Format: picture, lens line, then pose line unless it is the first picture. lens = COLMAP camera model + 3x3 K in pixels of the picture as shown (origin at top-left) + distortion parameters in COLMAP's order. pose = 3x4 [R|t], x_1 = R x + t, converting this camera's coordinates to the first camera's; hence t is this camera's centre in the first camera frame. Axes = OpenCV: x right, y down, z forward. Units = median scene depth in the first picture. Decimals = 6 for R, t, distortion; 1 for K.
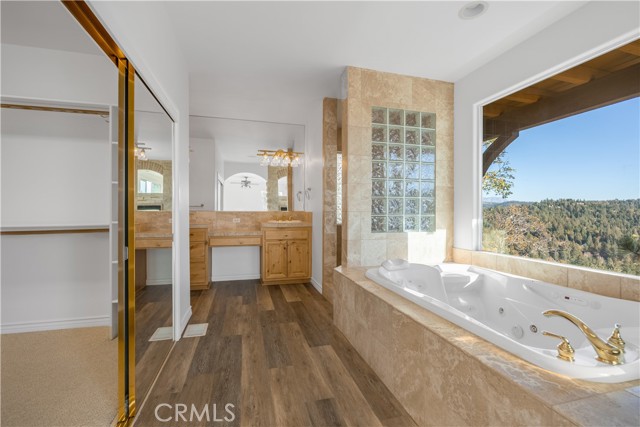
lens RADIAL K [[273.7, 0, 337.9], [0, 273.7, 211.3], [0, 0, 1]] dist [-0.000469, 0.000074]
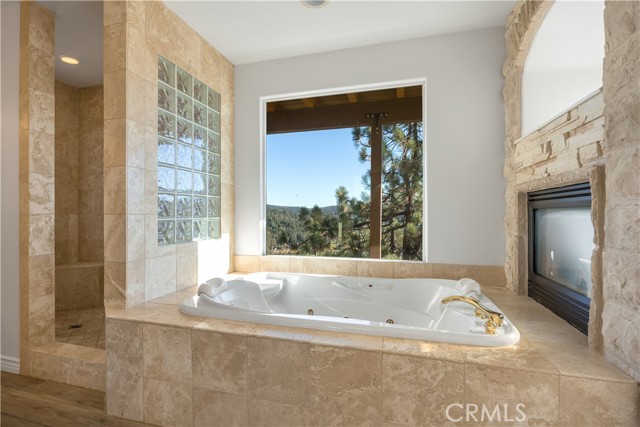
lens RADIAL K [[301.4, 0, 324.6], [0, 301.4, 212.2], [0, 0, 1]] dist [-0.004974, -0.000539]
pose [[0.590492, 0.000072, 0.807043, -0.202088], [0.000989, 0.999999, -0.000813, -0.001529], [-0.807043, 0.001278, 0.590492, 0.229763]]
